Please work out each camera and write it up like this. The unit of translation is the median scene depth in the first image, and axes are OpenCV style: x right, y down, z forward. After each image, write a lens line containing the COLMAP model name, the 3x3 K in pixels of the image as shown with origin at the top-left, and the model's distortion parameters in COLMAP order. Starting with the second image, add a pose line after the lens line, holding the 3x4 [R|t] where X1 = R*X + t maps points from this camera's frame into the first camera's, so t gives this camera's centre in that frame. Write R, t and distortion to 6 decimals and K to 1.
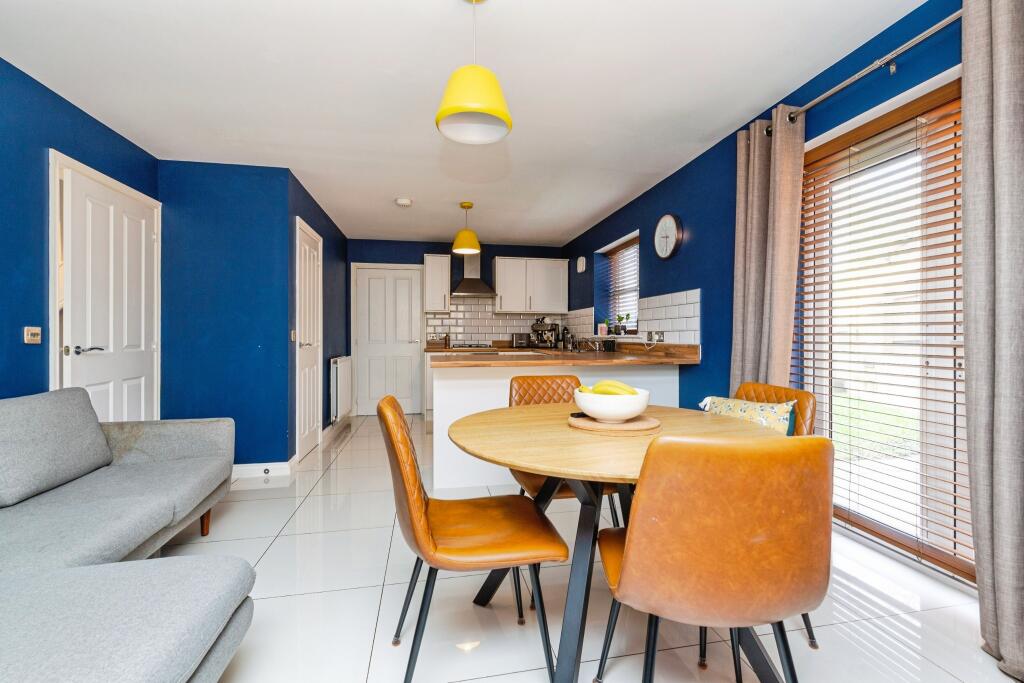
lens RADIAL K [[447.9, 0, 514.3], [0, 447.9, 342.1], [0, 0, 1]] dist [-0.003790, 0.000216]
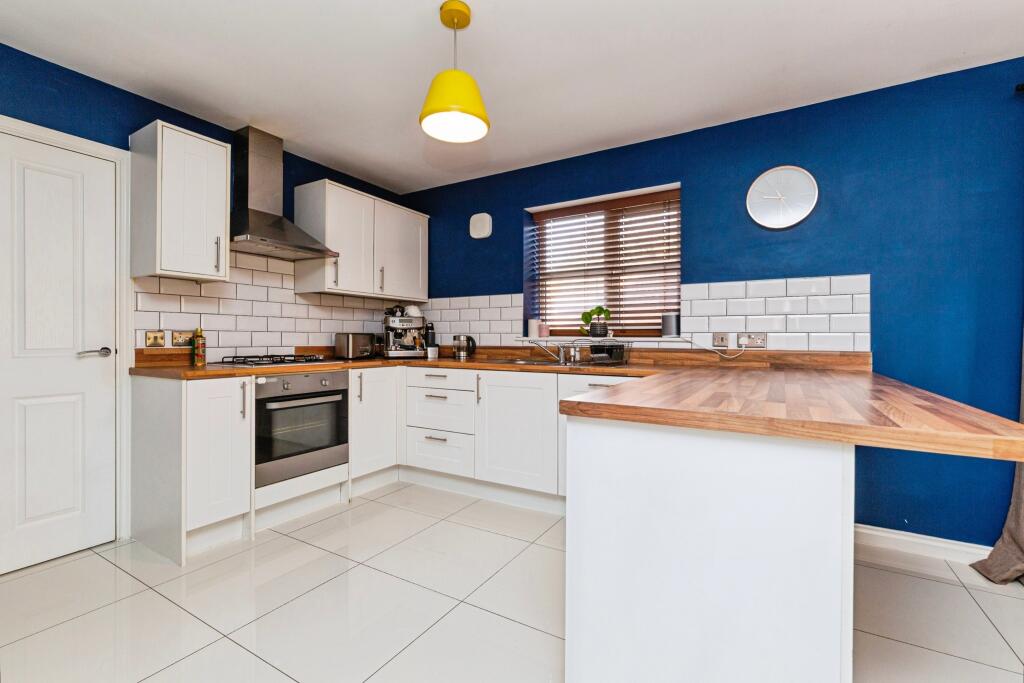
lens RADIAL K [[447.9, 0, 512.6], [0, 447.9, 338.0], [0, 0, 1]] dist [-0.003790, 0.000216]
pose [[0.666120, 0.003138, 0.745838, -0.277398], [0.006651, 0.999926, -0.010147, -0.006874], [-0.745815, 0.011719, 0.666050, 0.515277]]
